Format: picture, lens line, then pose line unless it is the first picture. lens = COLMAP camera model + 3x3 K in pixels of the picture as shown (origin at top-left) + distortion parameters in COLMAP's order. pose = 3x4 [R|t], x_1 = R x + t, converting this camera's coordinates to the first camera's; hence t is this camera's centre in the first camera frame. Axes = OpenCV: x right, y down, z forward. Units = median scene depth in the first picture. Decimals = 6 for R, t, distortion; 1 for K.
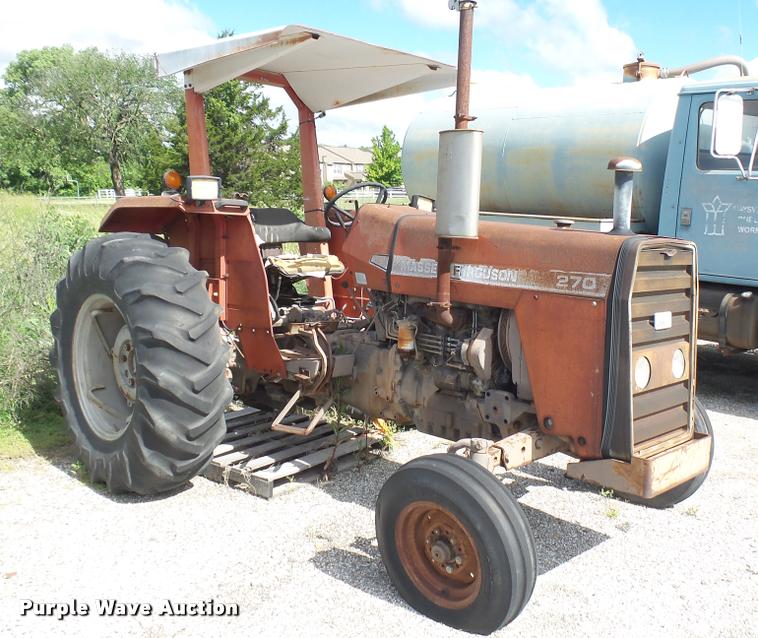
lens RADIAL K [[783.8, 0, 426.7], [0, 783.8, 321.9], [0, 0, 1]] dist [0.003376, 0.000000]
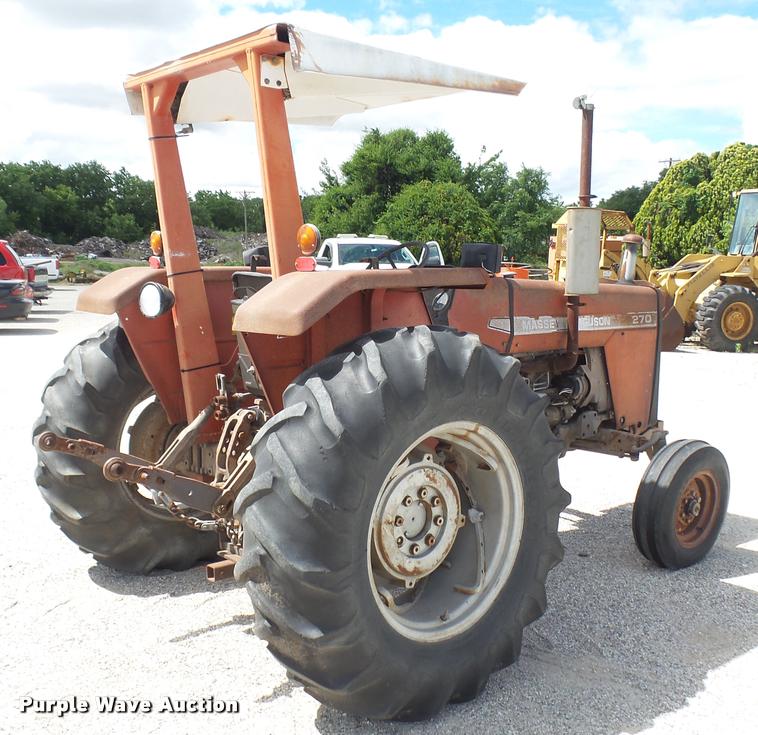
lens RADIAL K [[919.4, 0, 384.3], [0, 919.4, 374.1], [0, 0, 1]] dist [-0.001086, 0.000000]
pose [[0.089030, -0.160045, 0.983087, -1.367543], [0.115343, 0.982022, 0.149426, -0.229233], [-0.989328, 0.100089, 0.105889, 1.130045]]
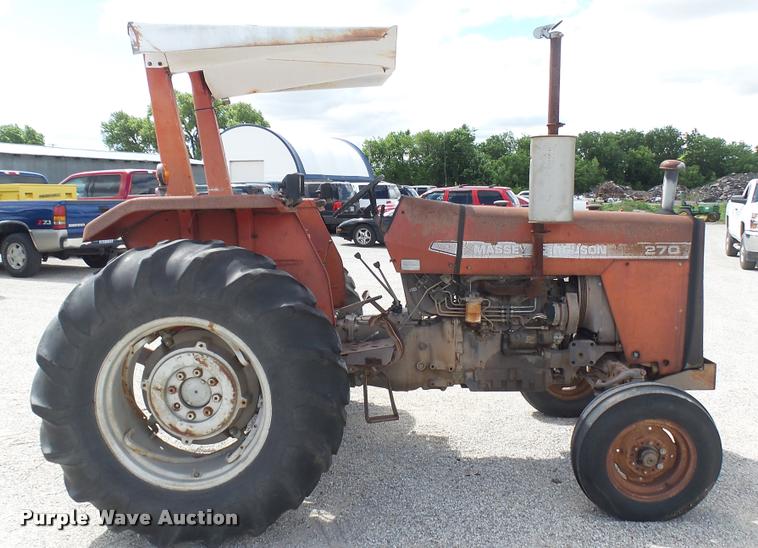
lens RADIAL K [[684.7, 0, 383.4], [0, 684.7, 277.0], [0, 0, 1]] dist [-0.003604, -0.010662]
pose [[0.733106, -0.114455, 0.670414, -0.854973], [0.112663, 0.992556, 0.046254, -0.099325], [-0.670718, 0.041621, 0.740544, 0.375790]]
